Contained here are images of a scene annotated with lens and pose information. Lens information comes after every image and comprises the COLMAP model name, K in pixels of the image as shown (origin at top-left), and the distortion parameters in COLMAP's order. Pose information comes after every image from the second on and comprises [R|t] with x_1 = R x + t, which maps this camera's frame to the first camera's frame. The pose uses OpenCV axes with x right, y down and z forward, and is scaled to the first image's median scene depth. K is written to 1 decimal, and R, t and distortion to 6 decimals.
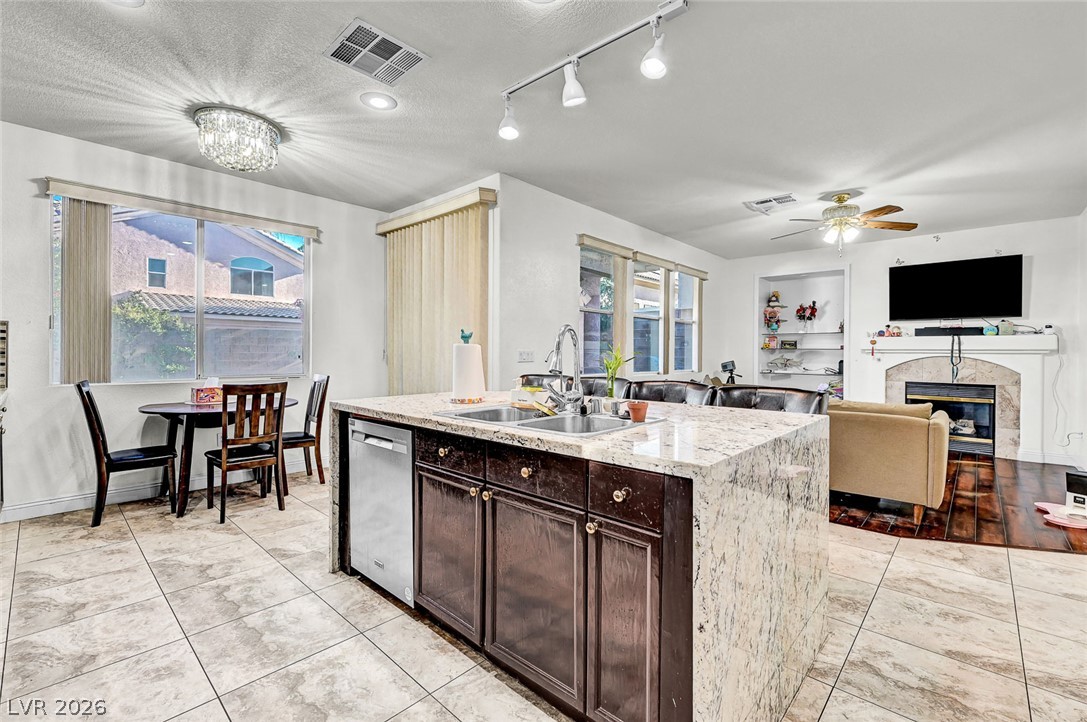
lens RADIAL K [[471.6, 0, 546.2], [0, 471.6, 356.7], [0, 0, 1]] dist [0.001250, -0.001960]
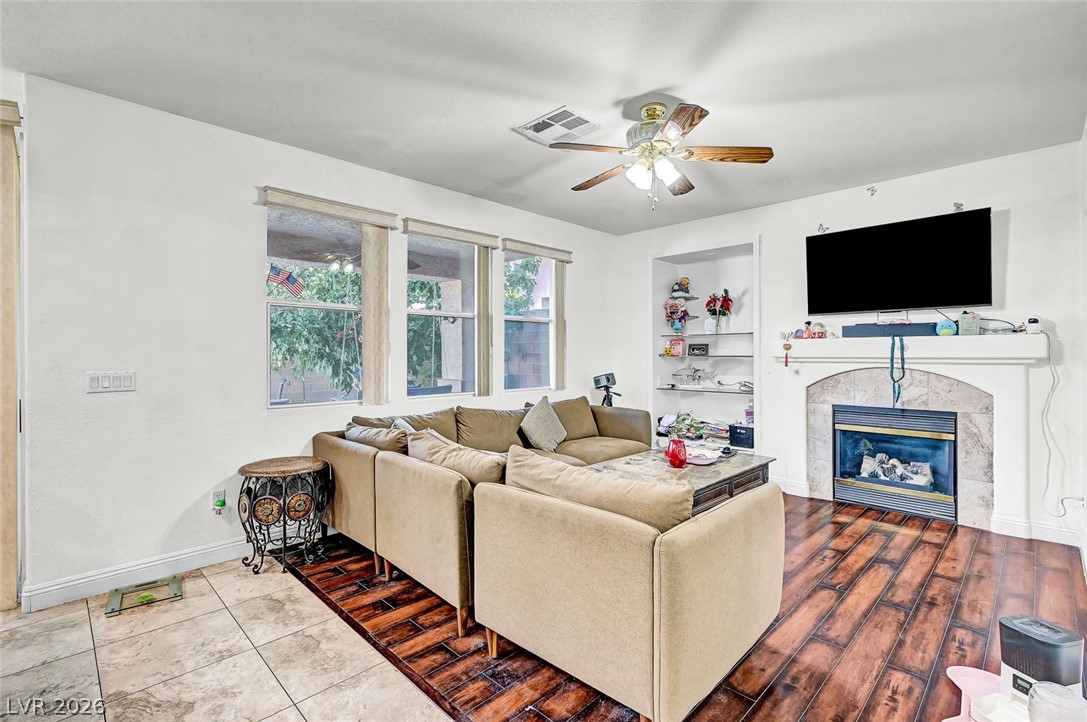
lens RADIAL K [[501.2, 0, 545.8], [0, 501.2, 355.6], [0, 0, 1]] dist [-0.001808, 0.000120]
pose [[0.999293, -0.011125, -0.035912, 0.402794], [0.010921, 0.999923, -0.005856, -0.019125], [0.035974, 0.005460, 0.999338, 0.284379]]
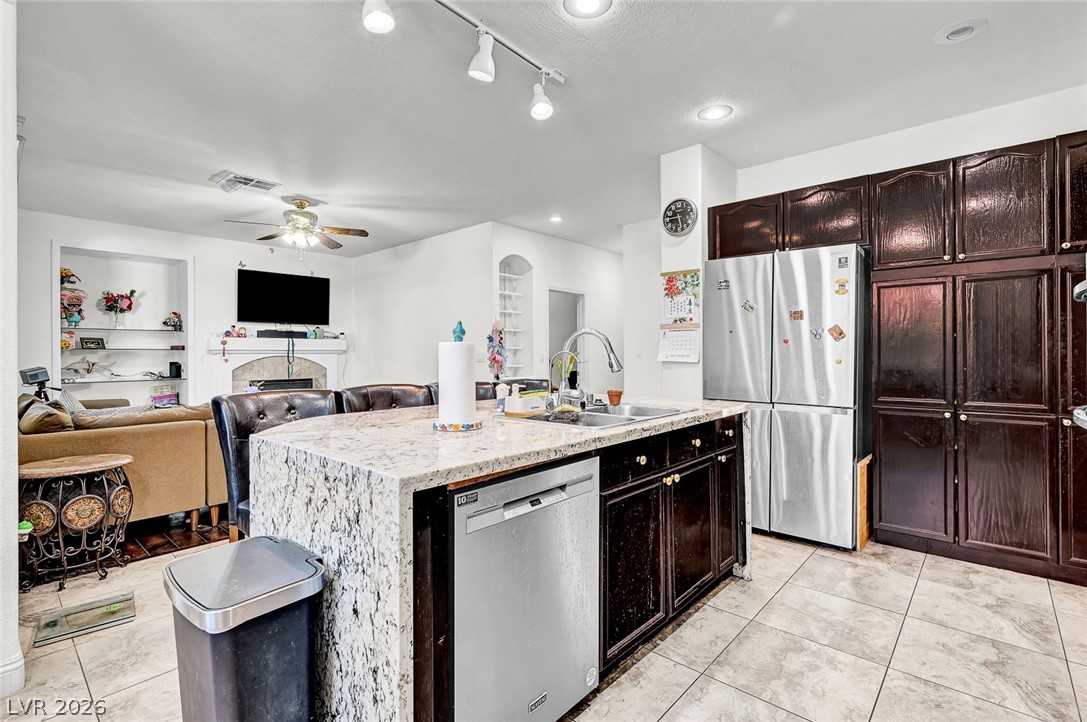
lens RADIAL K [[501.2, 0, 546.0], [0, 501.2, 356.0], [0, 0, 1]] dist [-0.001808, 0.000120]
pose [[-0.019165, -0.010693, 0.999759, -0.386968], [0.013748, 0.999845, 0.010958, -0.005542], [-0.999722, 0.013955, -0.019015, 0.387462]]
